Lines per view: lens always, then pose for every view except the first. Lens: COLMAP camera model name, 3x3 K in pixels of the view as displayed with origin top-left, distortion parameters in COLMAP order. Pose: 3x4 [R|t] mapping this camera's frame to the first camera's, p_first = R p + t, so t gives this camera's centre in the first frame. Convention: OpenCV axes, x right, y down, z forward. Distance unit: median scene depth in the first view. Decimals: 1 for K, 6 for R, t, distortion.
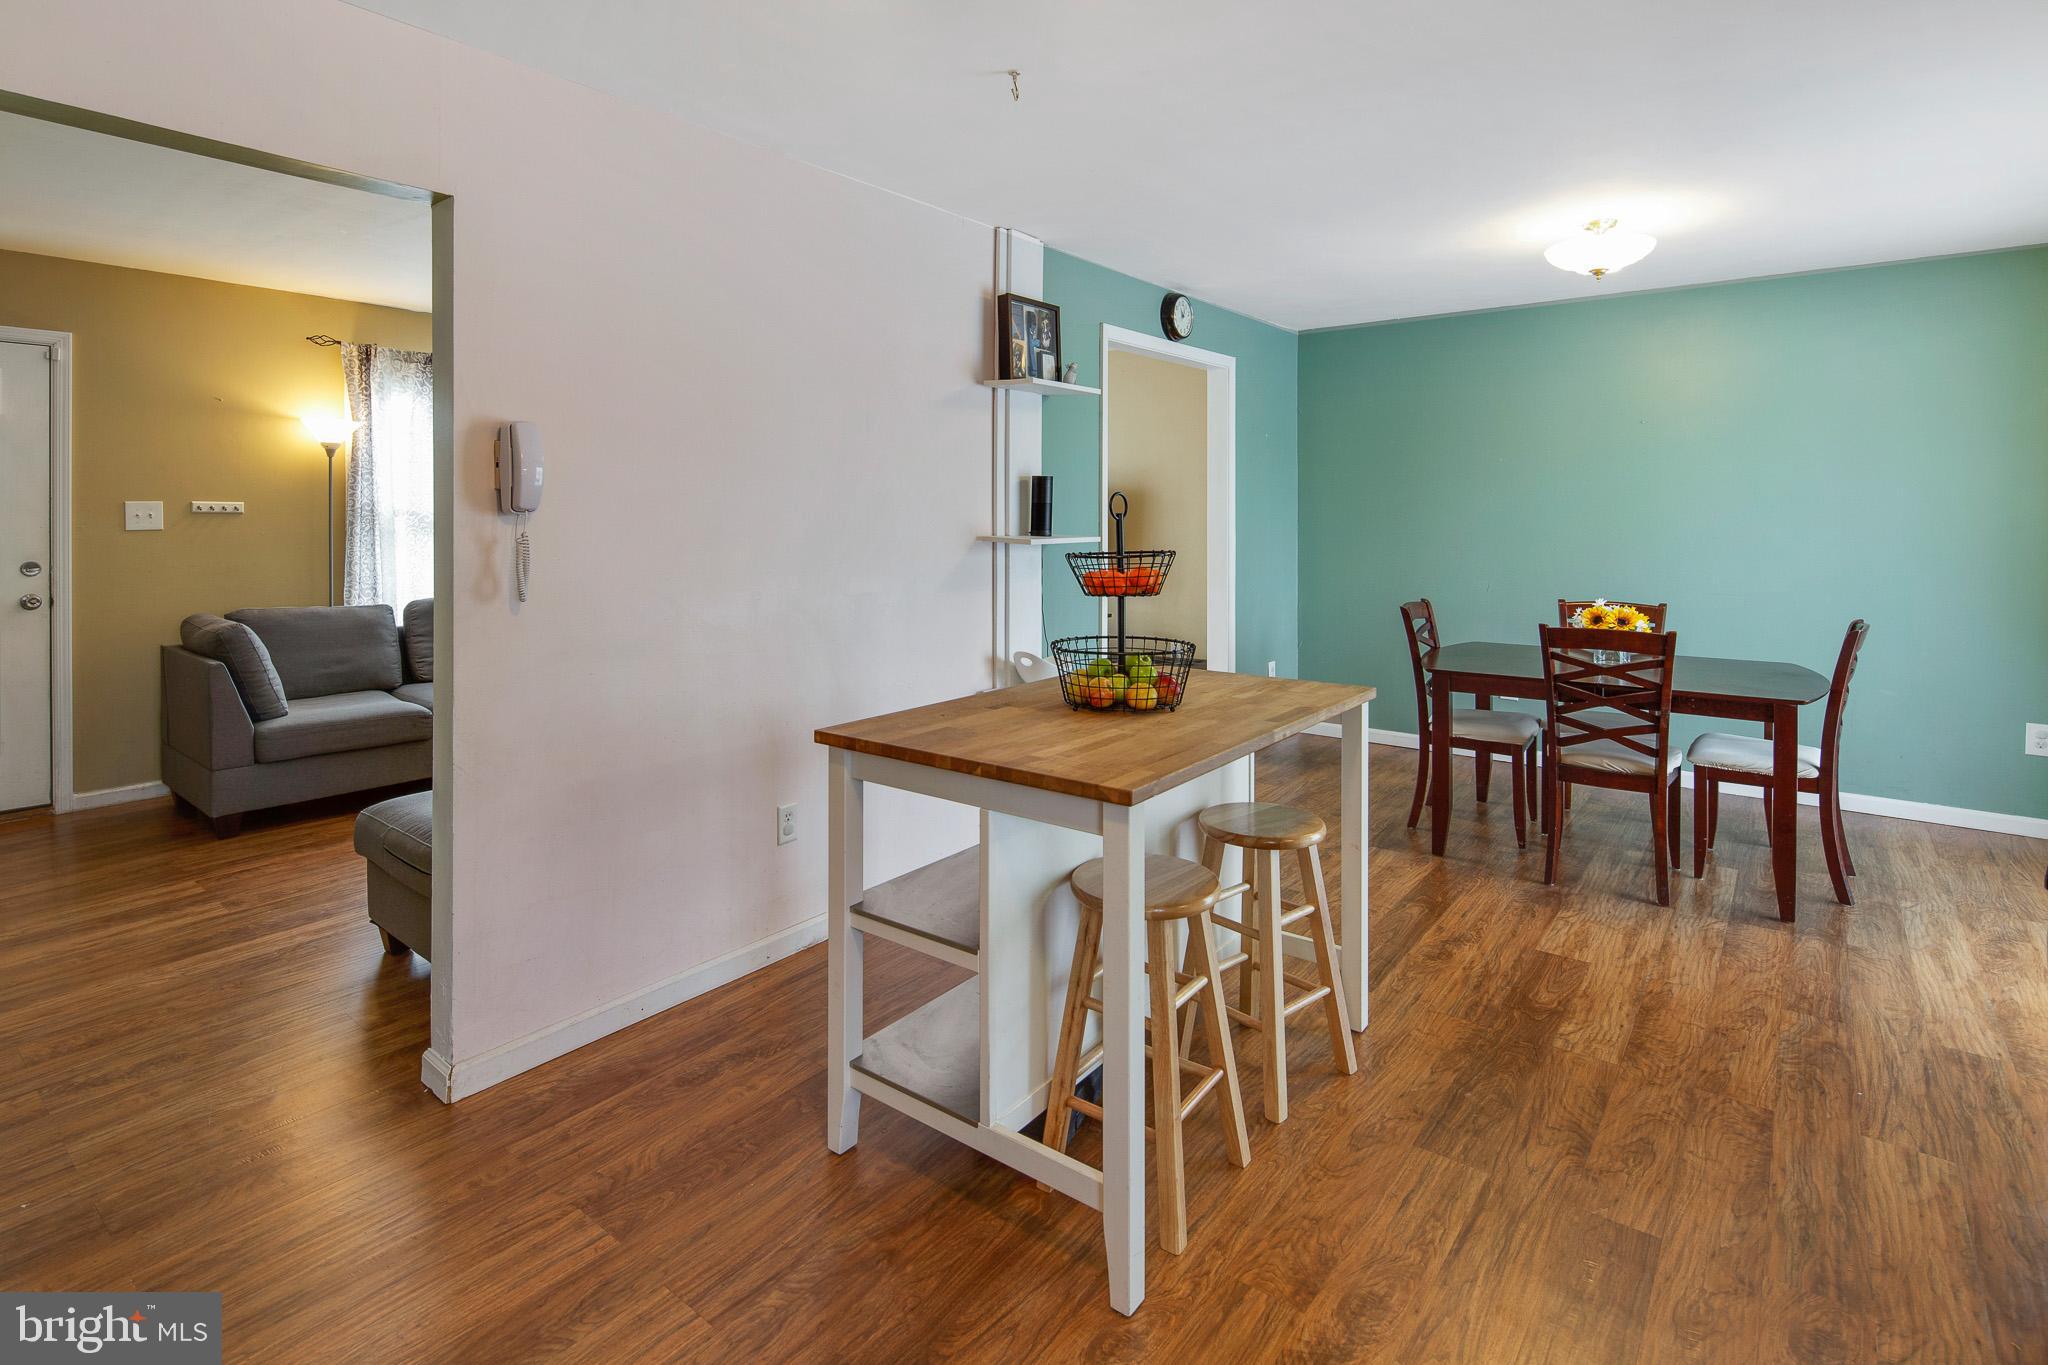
lens RADIAL K [[995.0, 0, 1023.1], [0, 995.0, 684.0], [0, 0, 1]] dist [-0.000279, -0.000858]
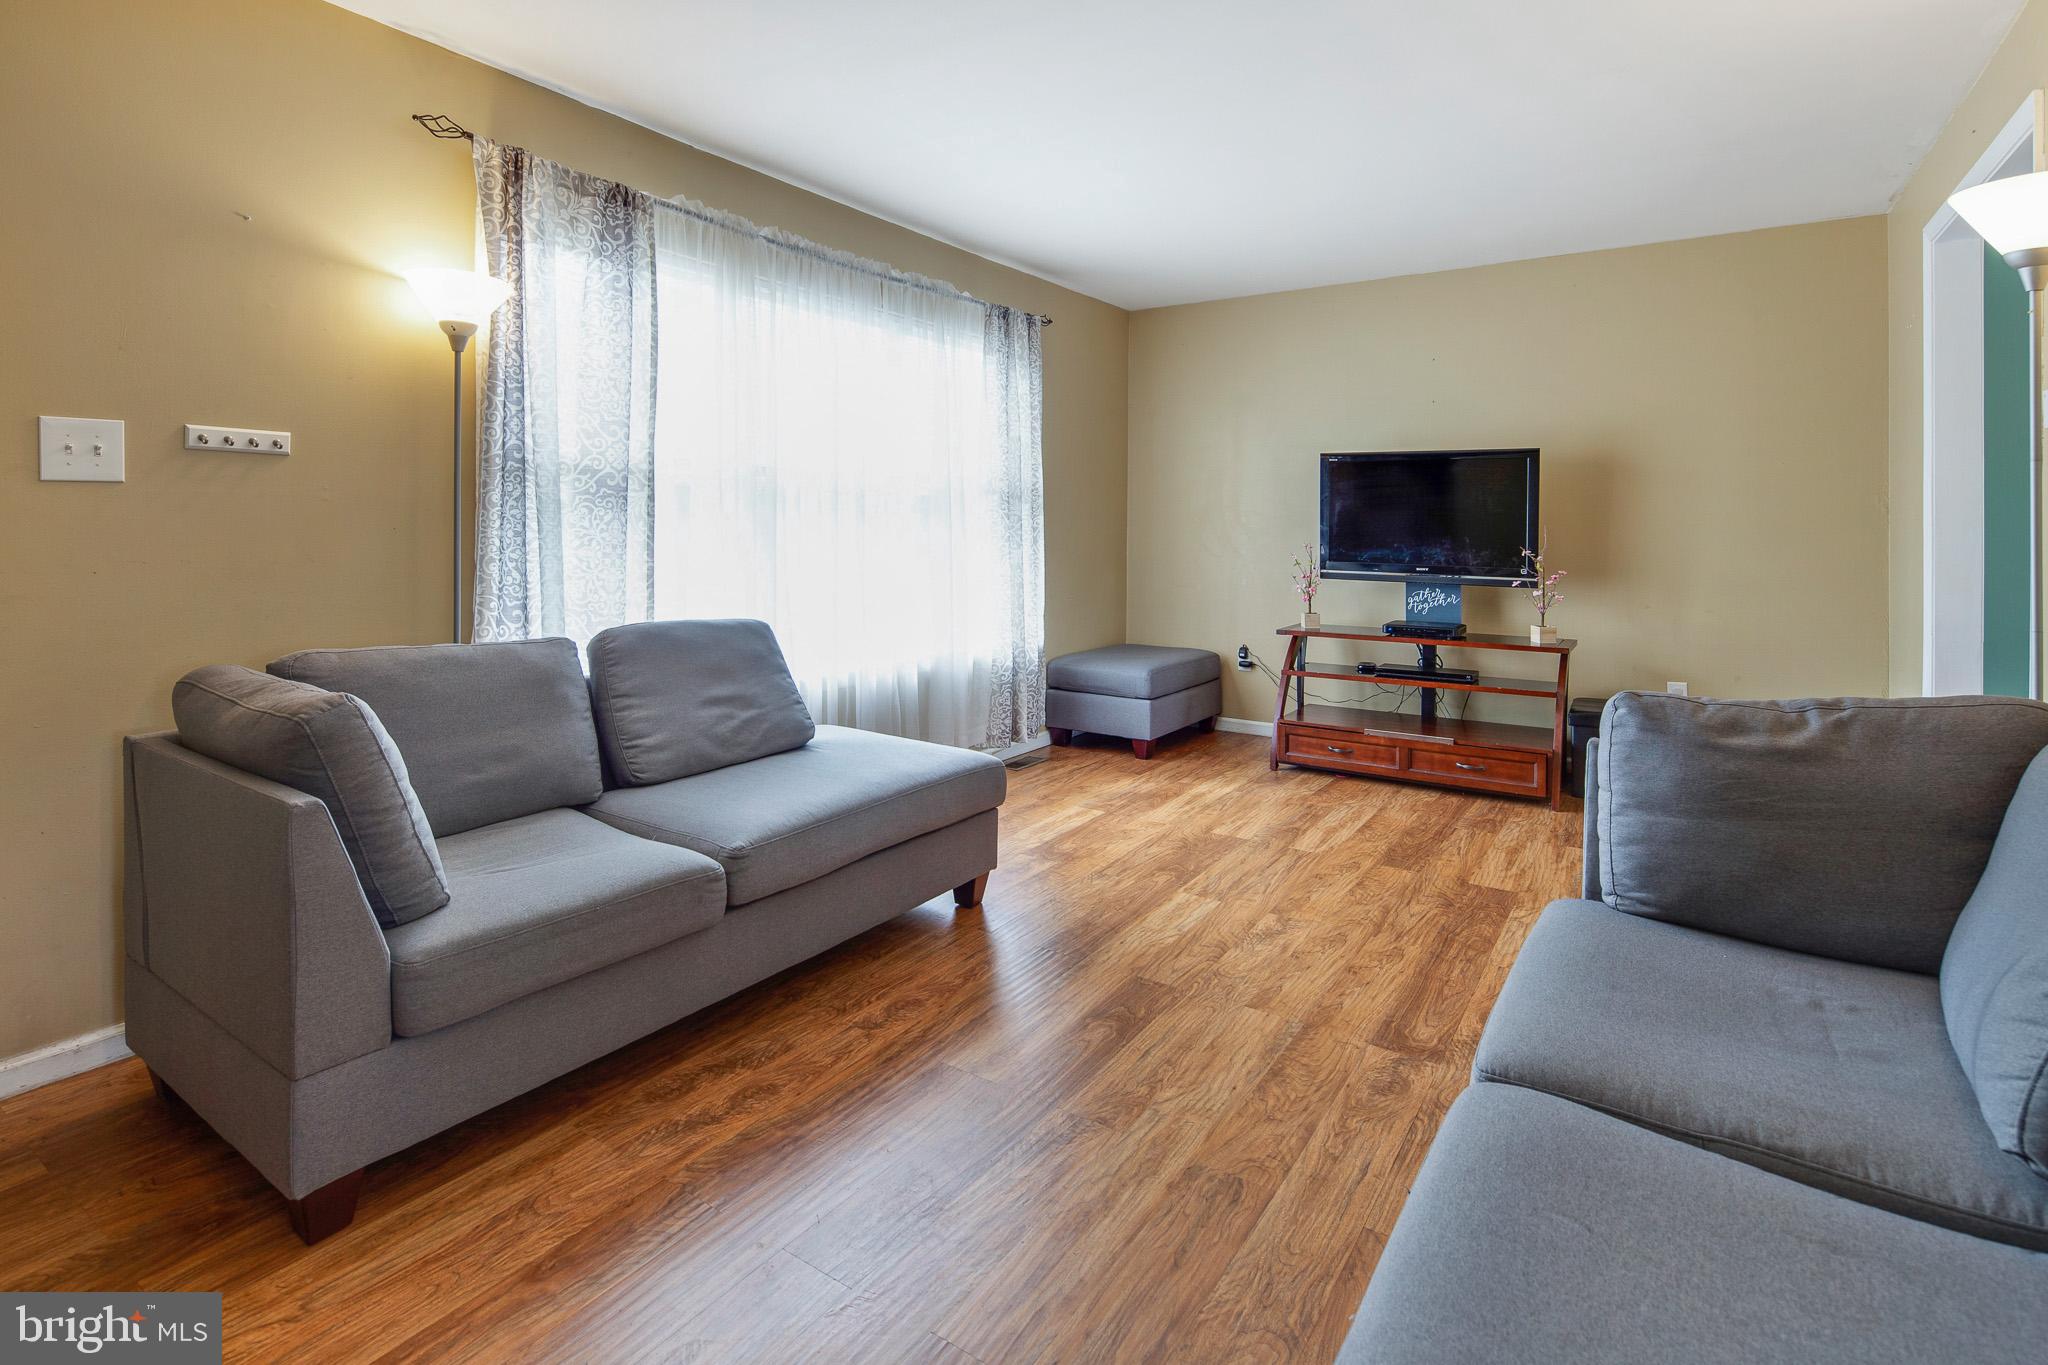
lens RADIAL K [[995.0, 0, 1026.1], [0, 995.0, 680.1], [0, 0, 1]] dist [-0.000279, -0.000858]
pose [[0.997409, -0.013162, 0.070726, -0.444814], [0.014522, 0.999719, -0.018748, -0.044913], [-0.070459, 0.019727, 0.997320, 0.473284]]
